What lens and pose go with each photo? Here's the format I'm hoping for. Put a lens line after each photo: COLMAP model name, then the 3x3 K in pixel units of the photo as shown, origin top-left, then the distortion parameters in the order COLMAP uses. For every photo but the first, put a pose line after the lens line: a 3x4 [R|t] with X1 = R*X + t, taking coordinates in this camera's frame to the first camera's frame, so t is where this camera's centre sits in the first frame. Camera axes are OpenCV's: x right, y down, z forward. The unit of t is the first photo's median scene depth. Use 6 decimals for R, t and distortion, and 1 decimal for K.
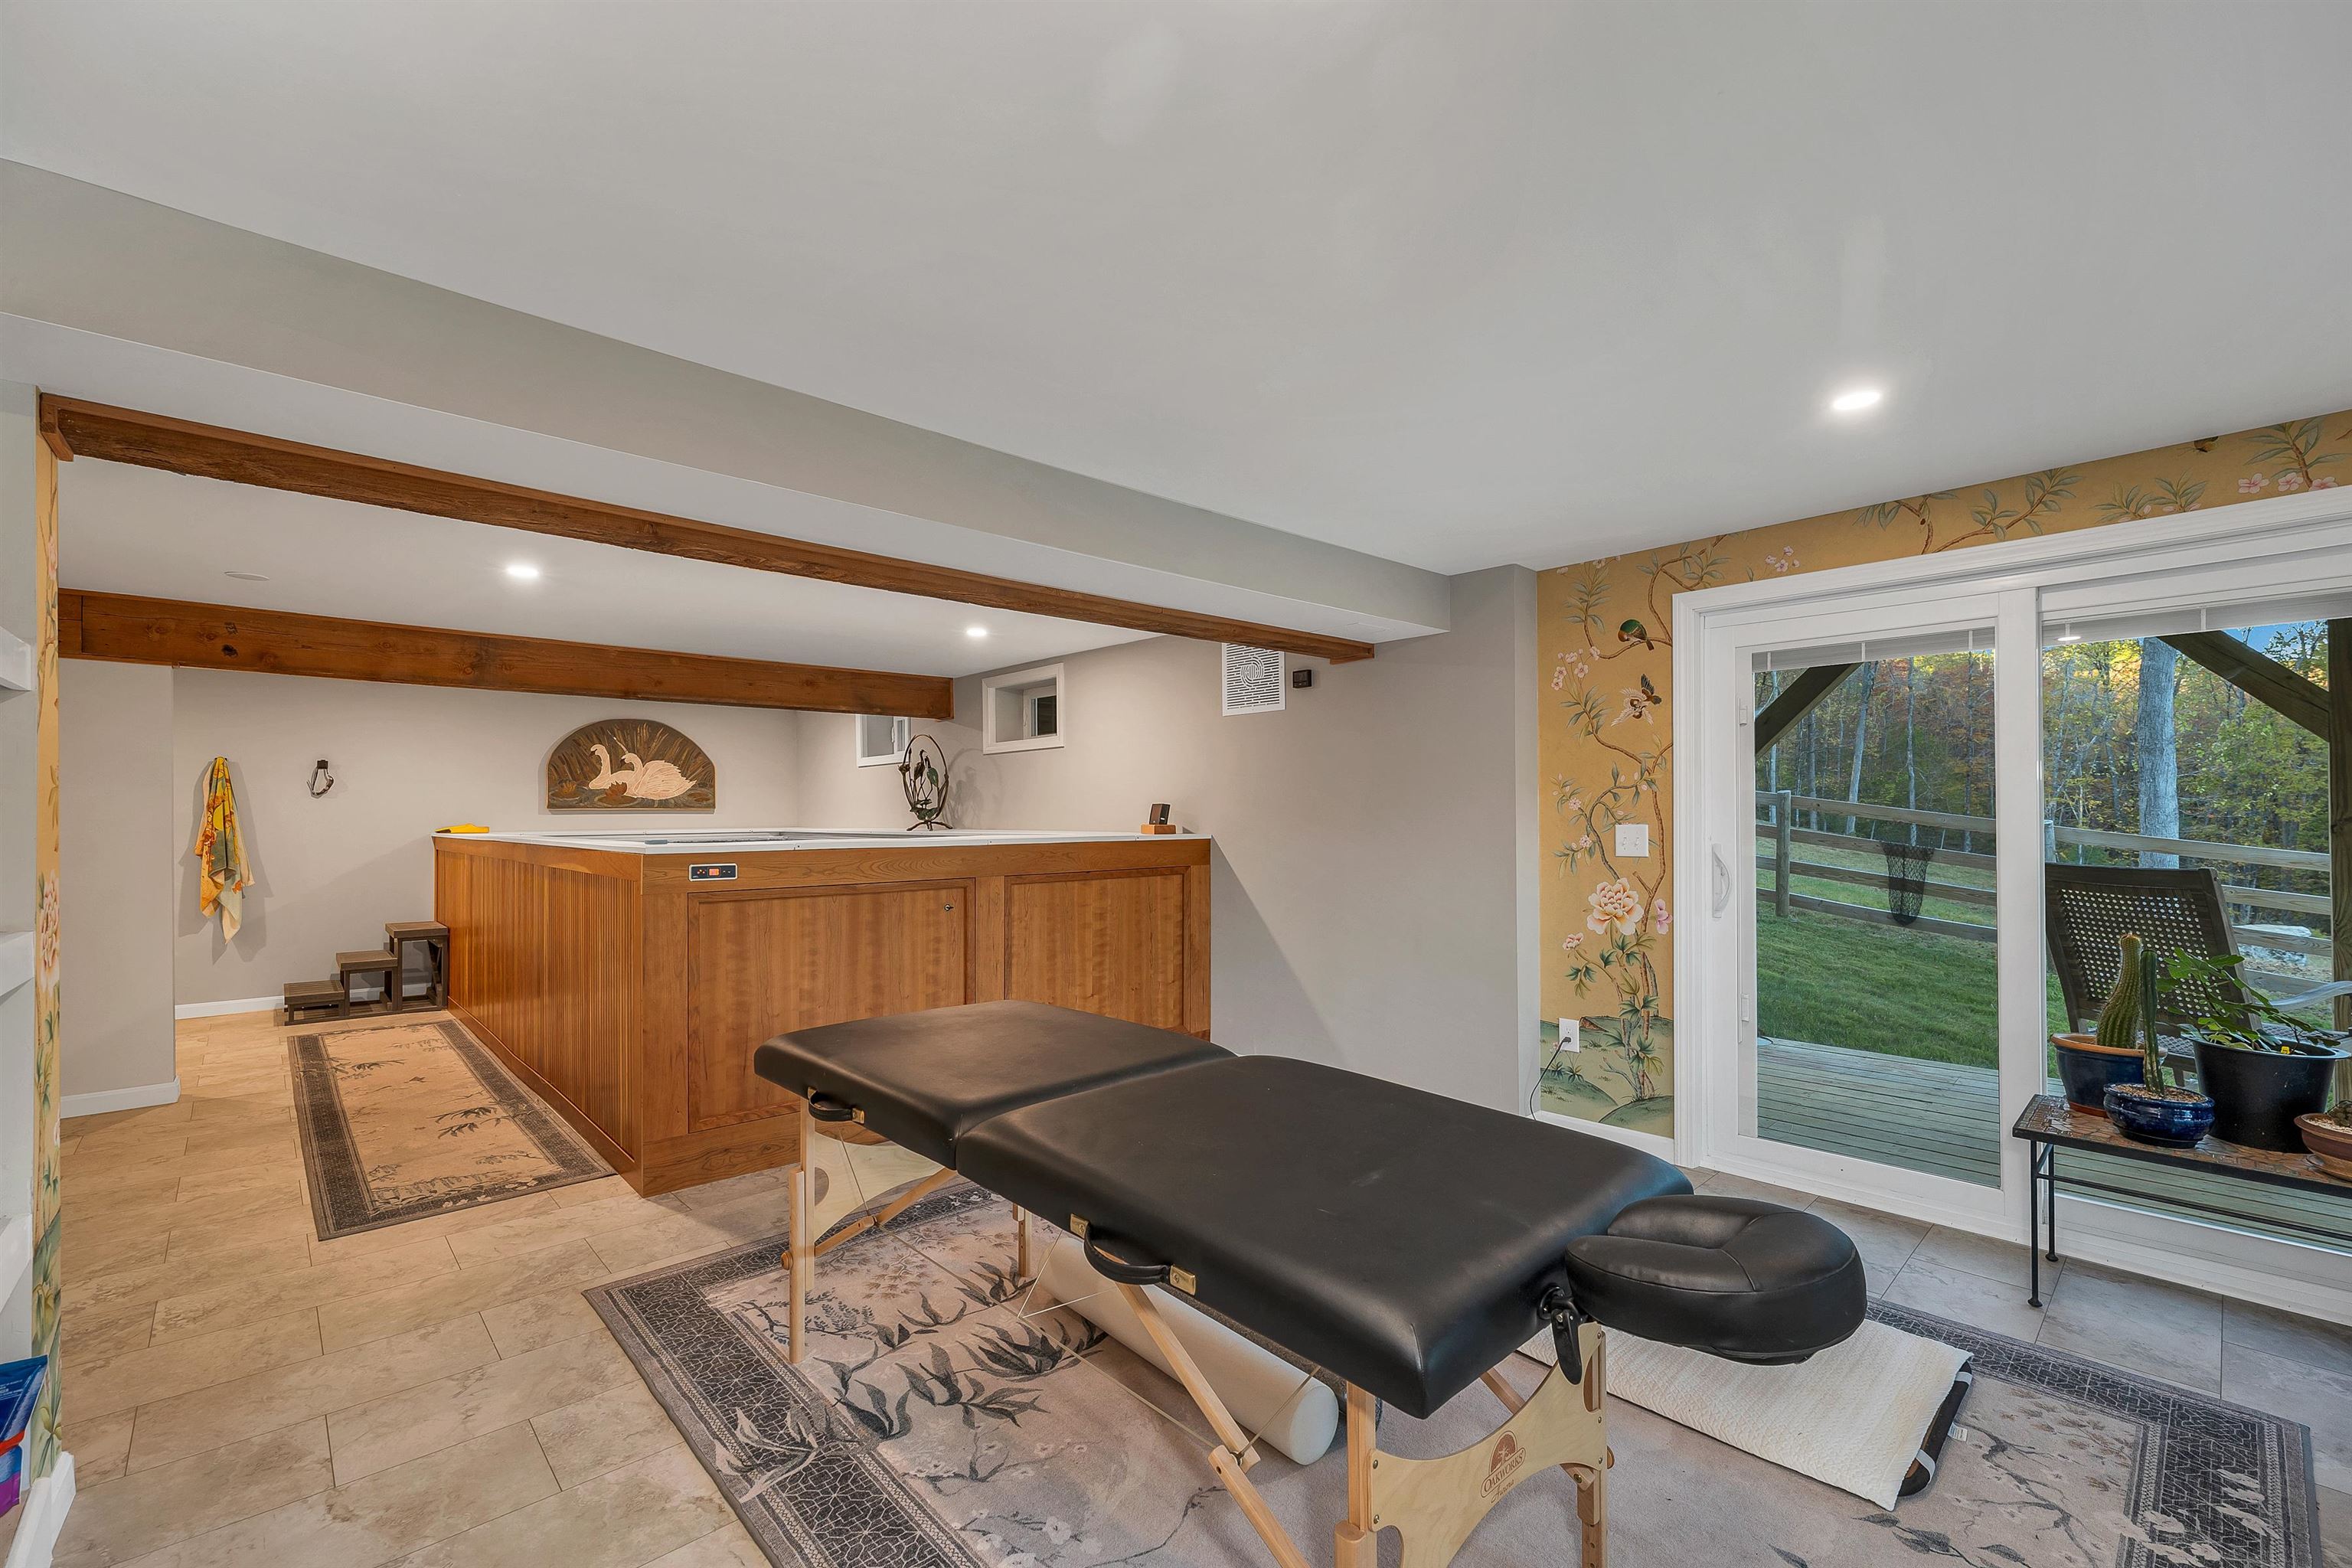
lens RADIAL K [[989.0, 0, 1165.8], [0, 989.0, 802.9], [0, 0, 1]] dist [-0.001107, -0.000066]
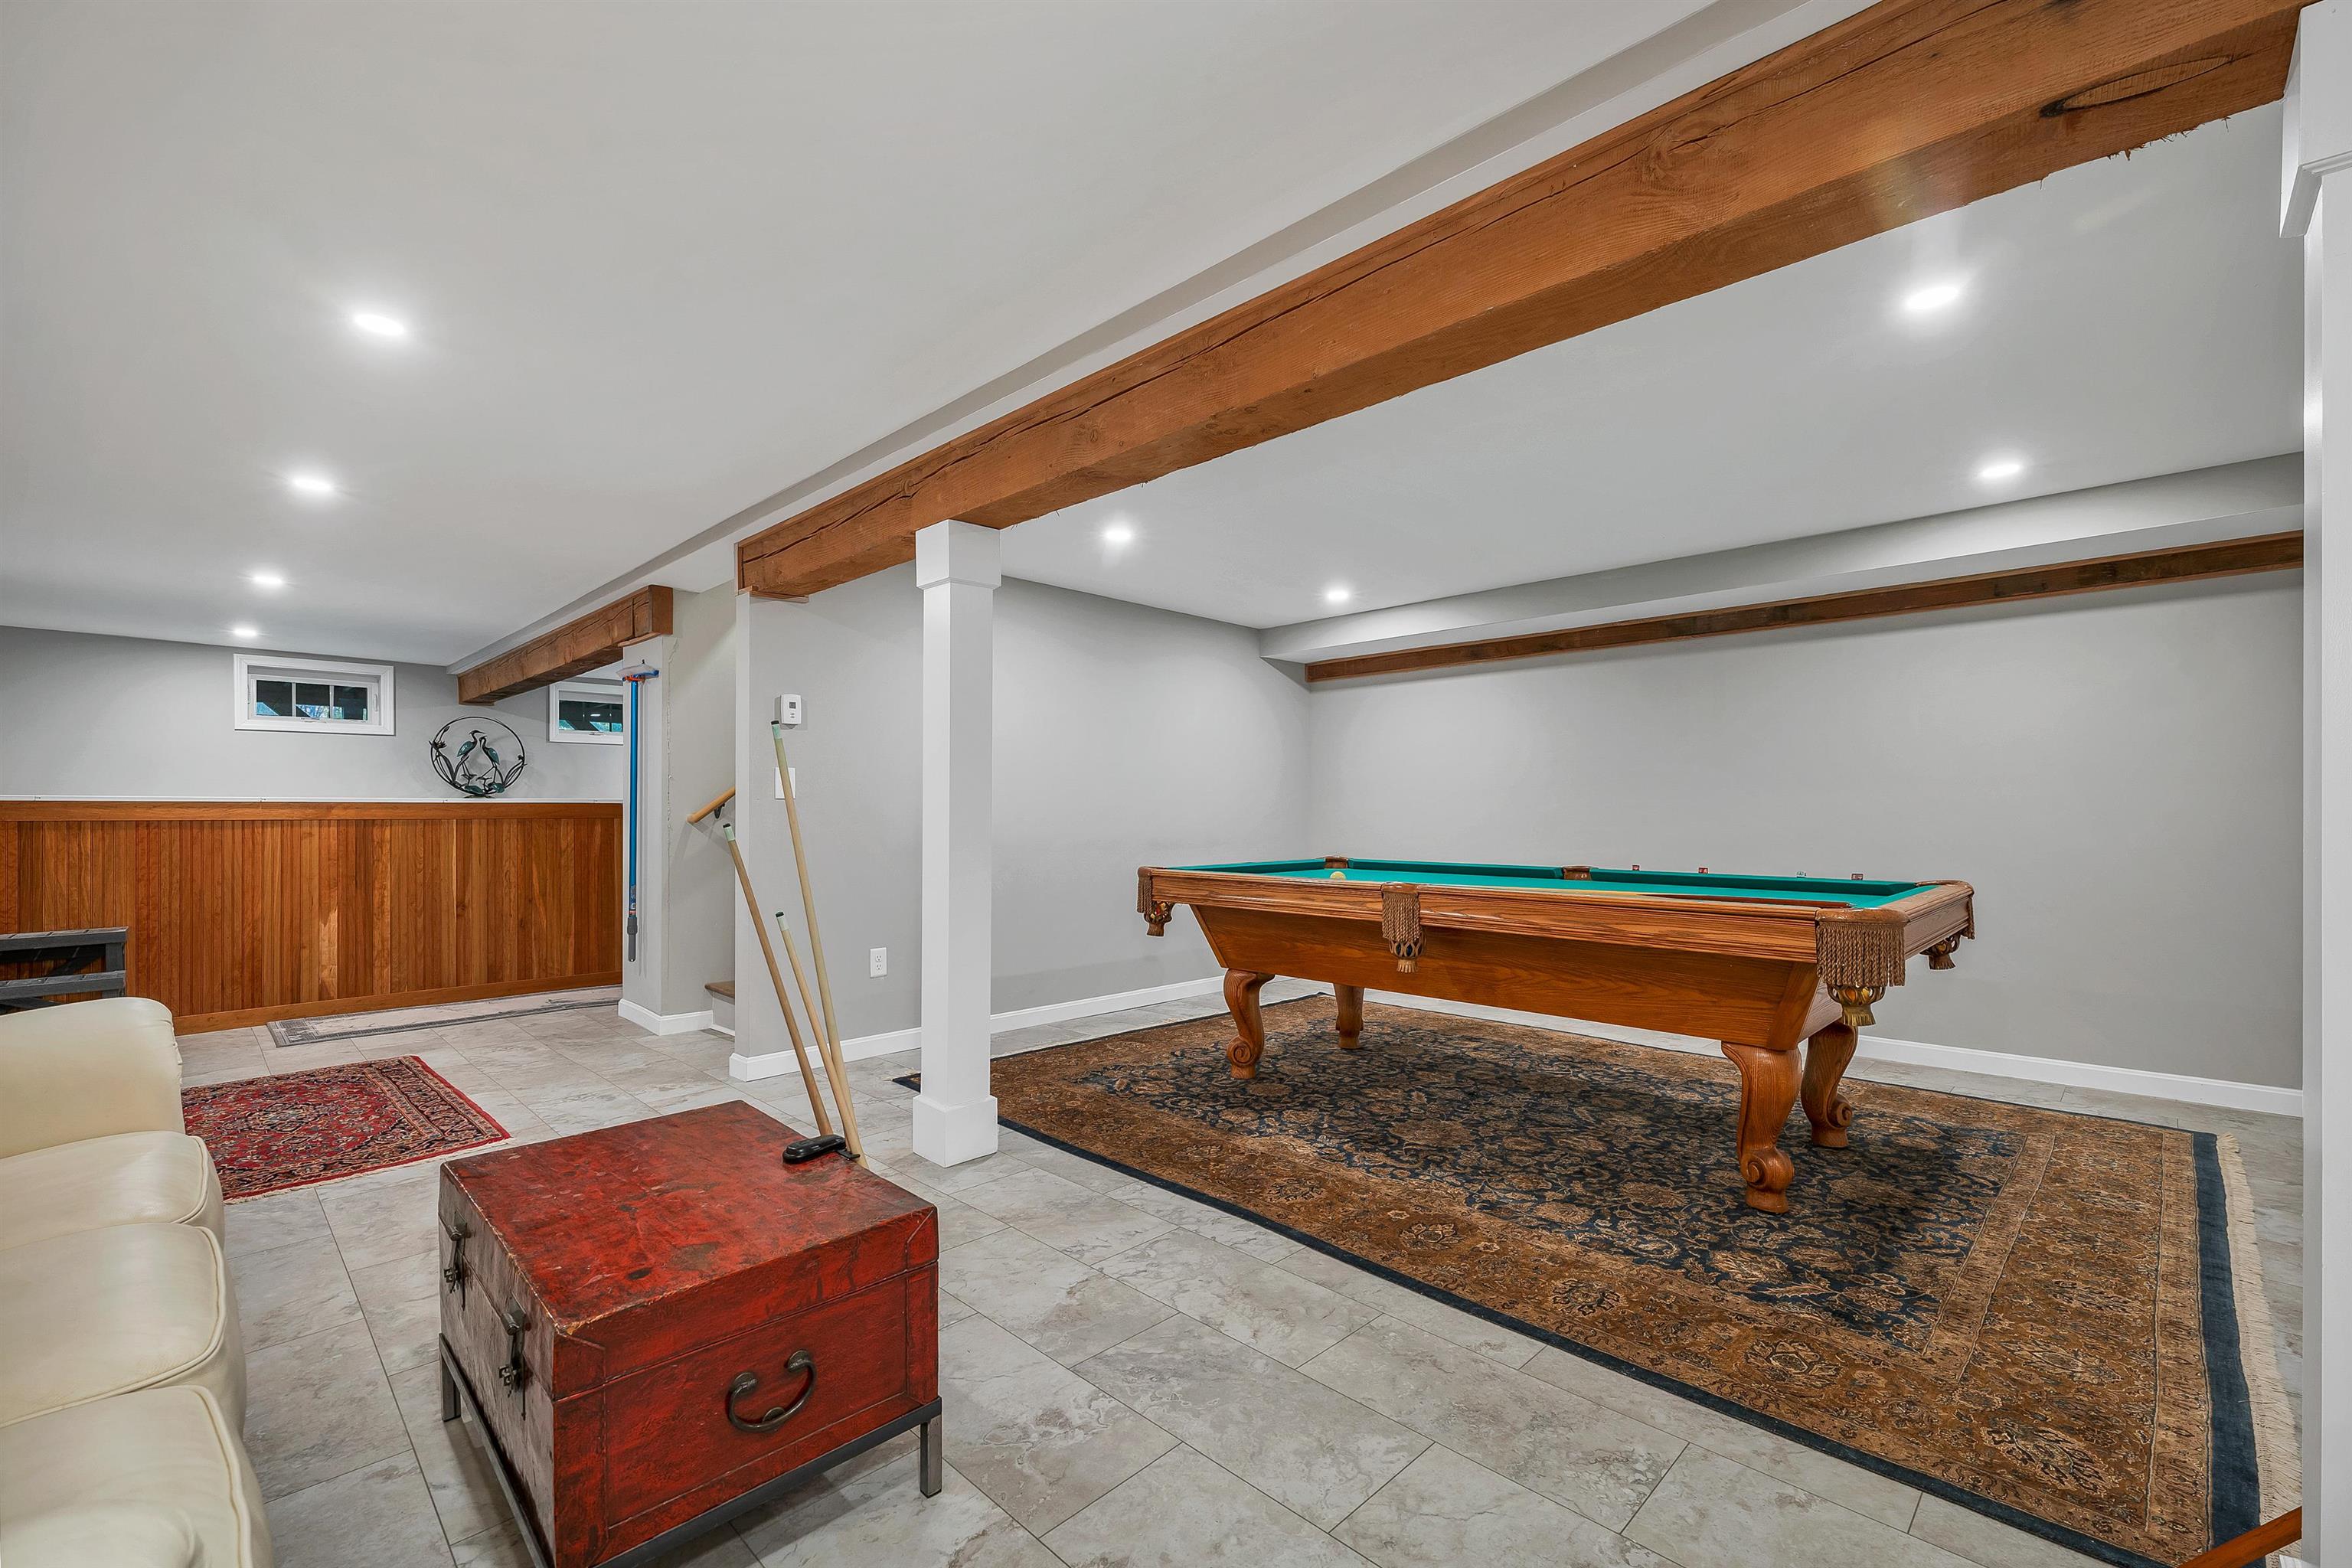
lens RADIAL K [[989.0, 0, 1178.6], [0, 989.0, 803.7], [0, 0, 1]] dist [-0.001107, -0.000066]
pose [[-0.046853, 0.009246, 0.998859, -2.639692], [-0.010473, 0.999898, -0.009747, 0.060622], [-0.998847, -0.010918, -0.046751, 0.480820]]
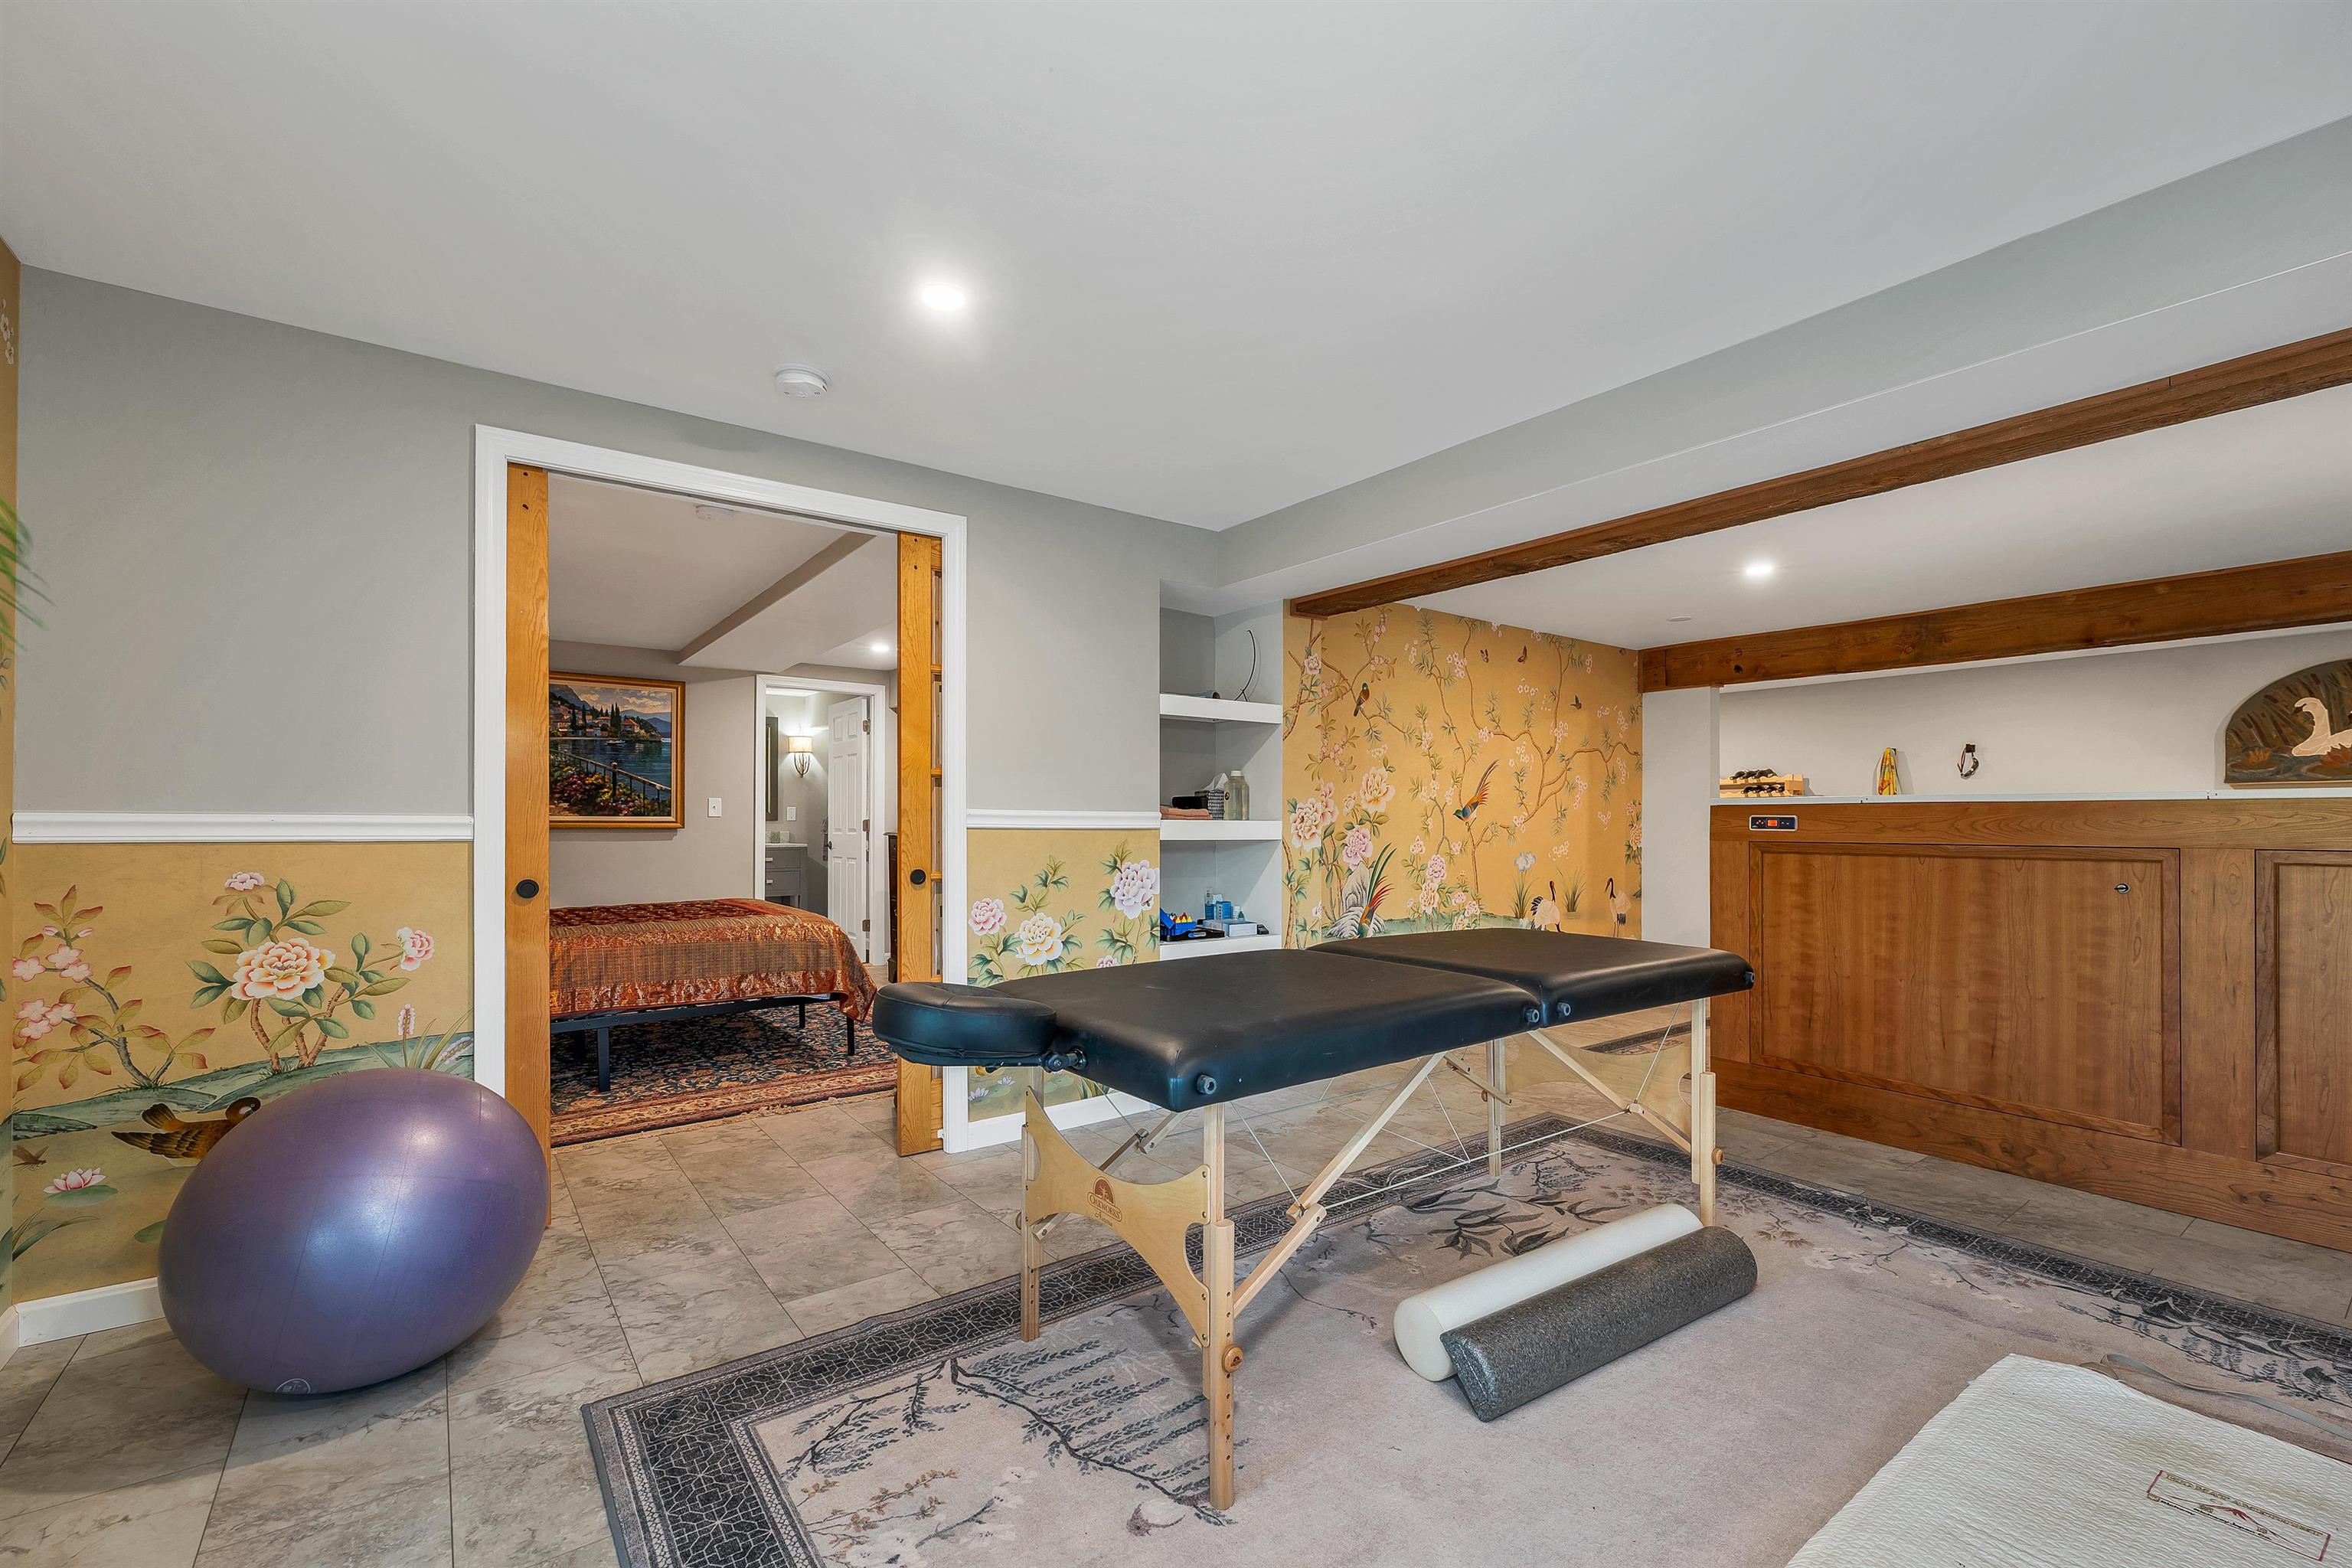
lens RADIAL K [[989.0, 0, 1172.0], [0, 989.0, 800.6], [0, 0, 1]] dist [-0.001107, -0.000066]
pose [[-0.108359, -0.016211, -0.993980, 0.607934], [0.010702, 0.999790, -0.017473, 0.053659], [0.994054, -0.012531, -0.108163, 0.448132]]
